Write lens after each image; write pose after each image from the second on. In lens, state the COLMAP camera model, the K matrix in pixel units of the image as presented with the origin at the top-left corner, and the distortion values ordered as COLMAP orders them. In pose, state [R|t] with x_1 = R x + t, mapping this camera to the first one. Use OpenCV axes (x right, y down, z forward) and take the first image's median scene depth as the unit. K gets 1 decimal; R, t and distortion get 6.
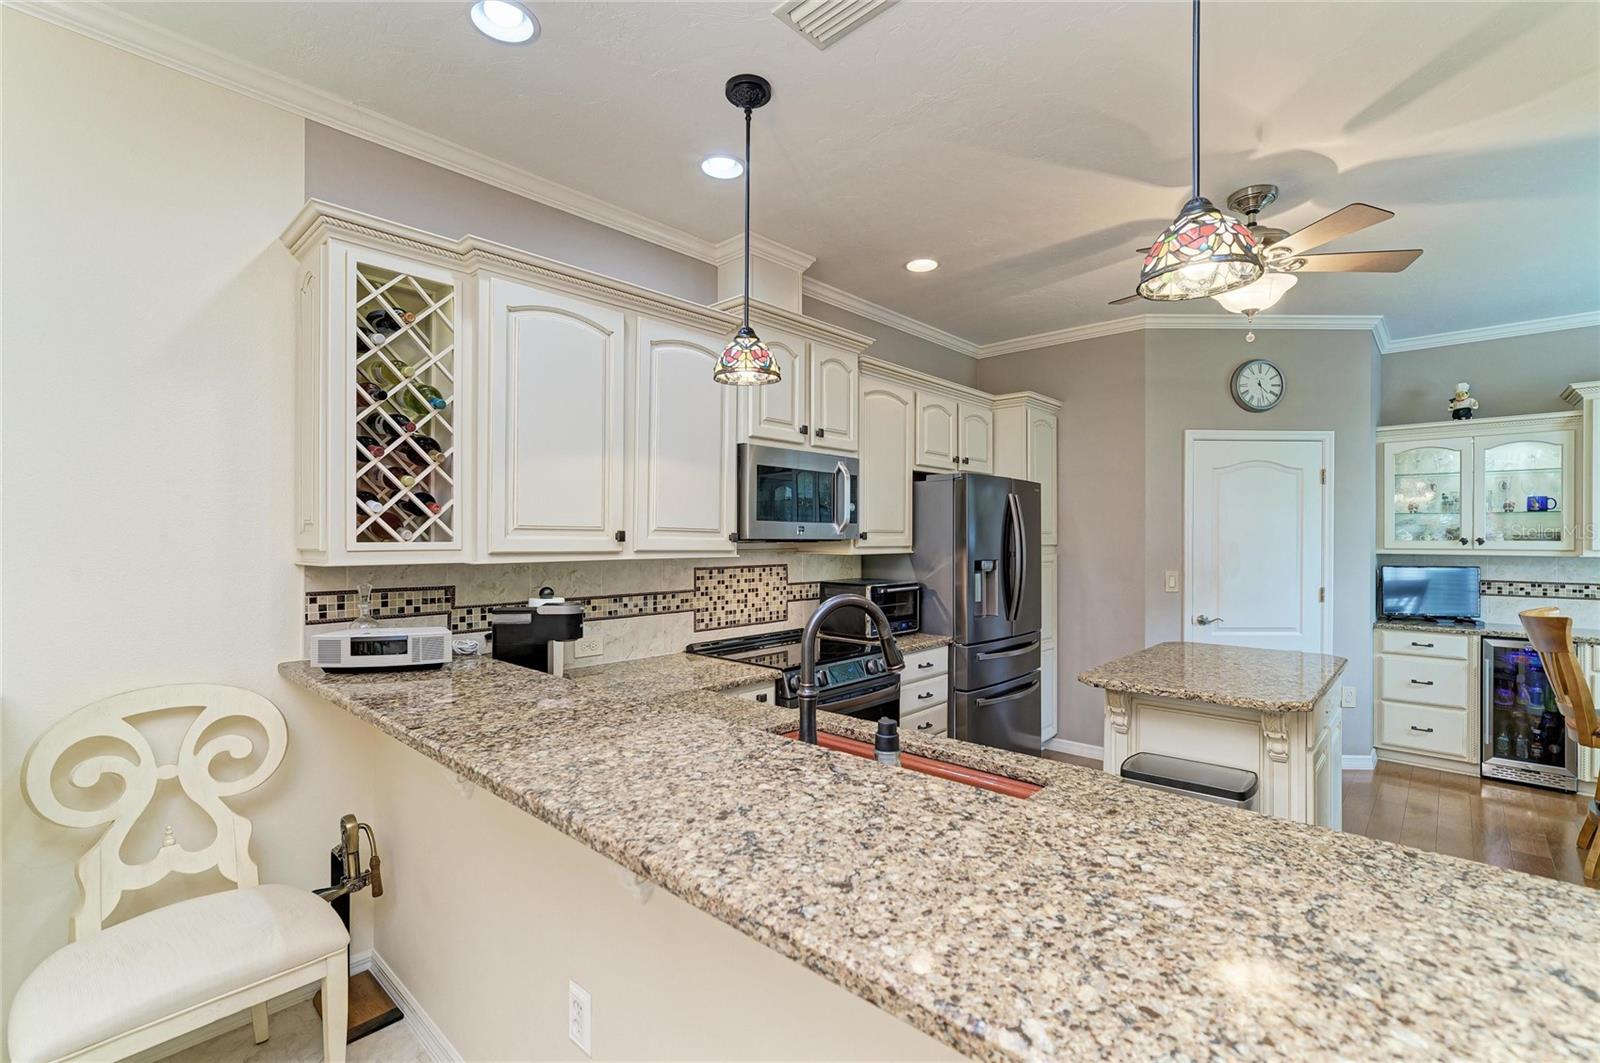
lens RADIAL K [[711.6, 0, 806.4], [0, 711.6, 532.6], [0, 0, 1]] dist [-0.011578, 0.010371]
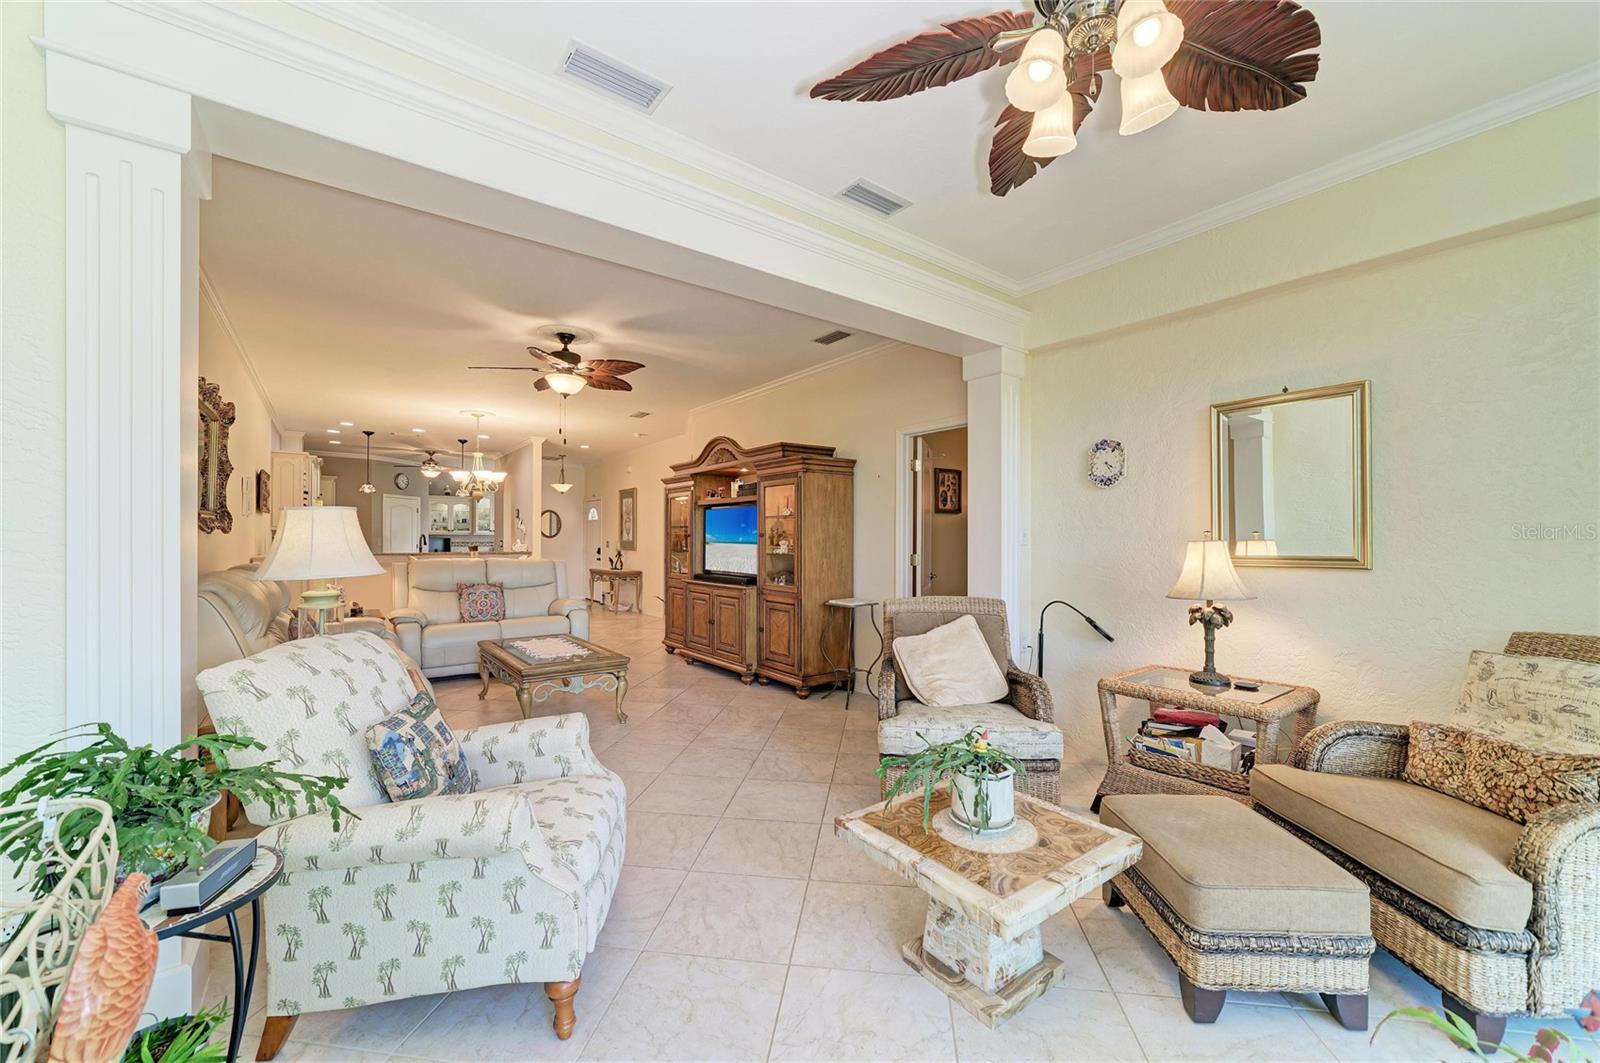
lens RADIAL K [[615.6, 0, 804.4], [0, 615.6, 538.3], [0, 0, 1]] dist [-0.019223, 0.006974]
pose [[0.172918, -0.000422, 0.984936, -2.309534], [-0.009430, 0.999953, 0.002084, 0.036490], [-0.984891, -0.009649, 0.172906, -1.663423]]
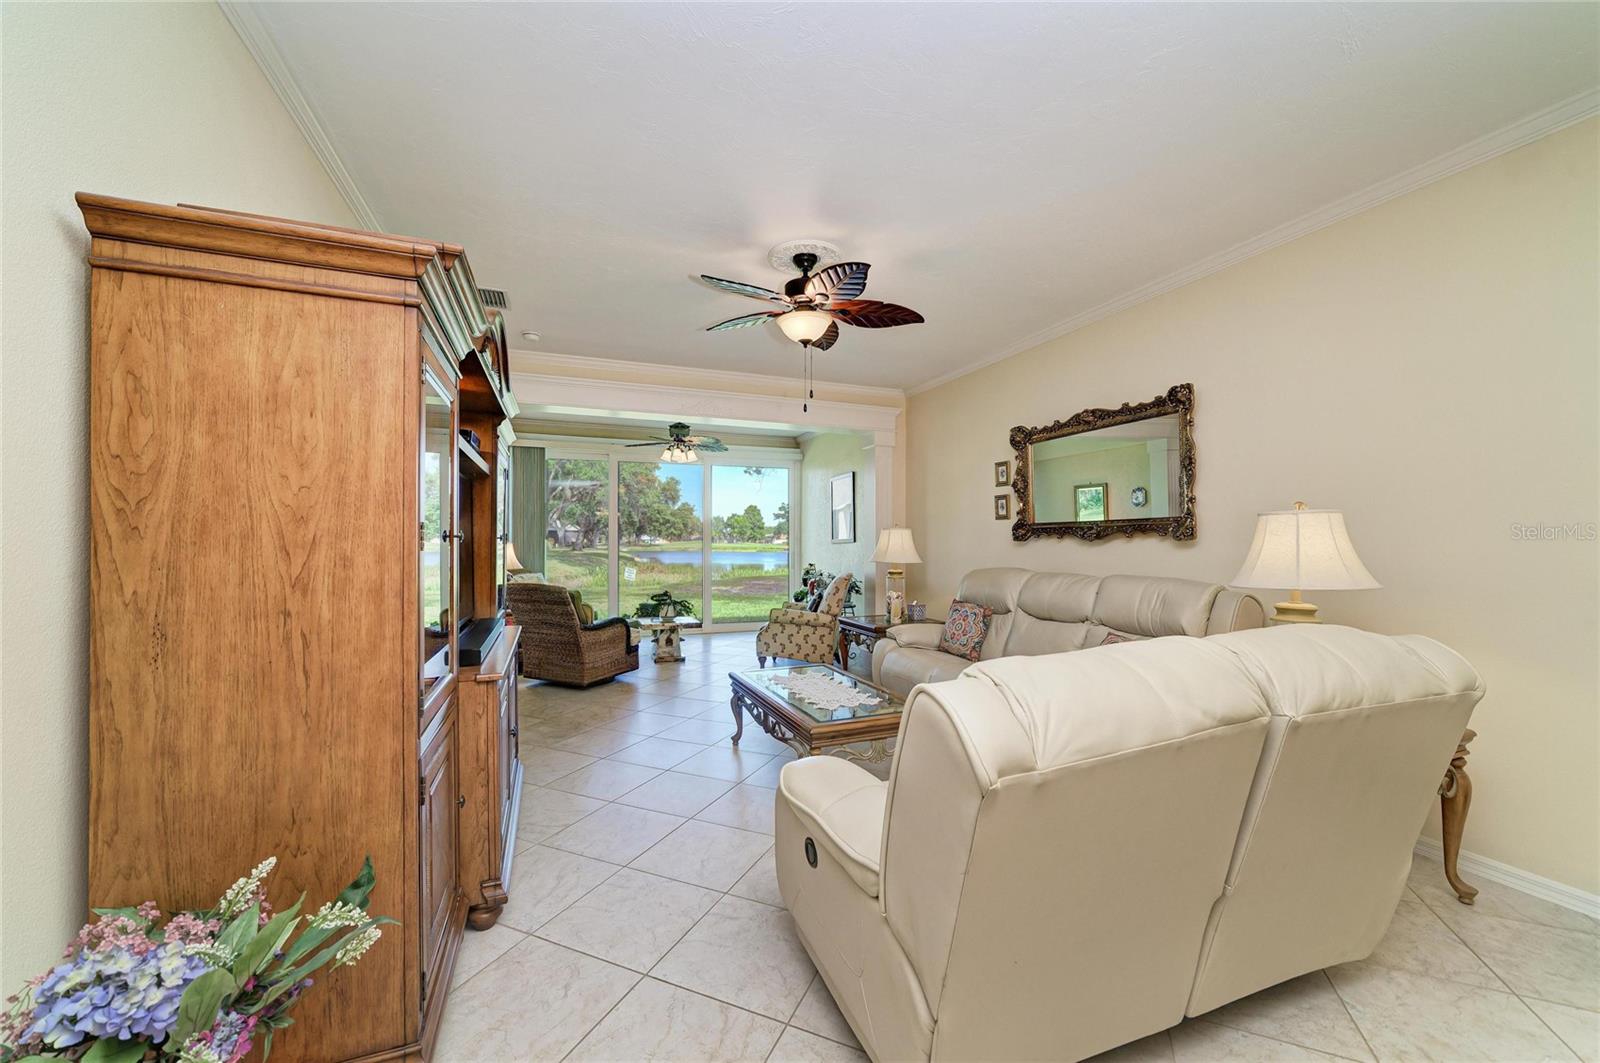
lens RADIAL K [[615.6, 0, 804.4], [0, 615.6, 538.3], [0, 0, 1]] dist [-0.019223, 0.006974]
pose [[-0.432212, -0.006176, -0.901751, -0.186722], [0.003117, 0.999960, -0.008342, 0.042768], [0.901767, -0.006416, -0.432176, -0.485858]]
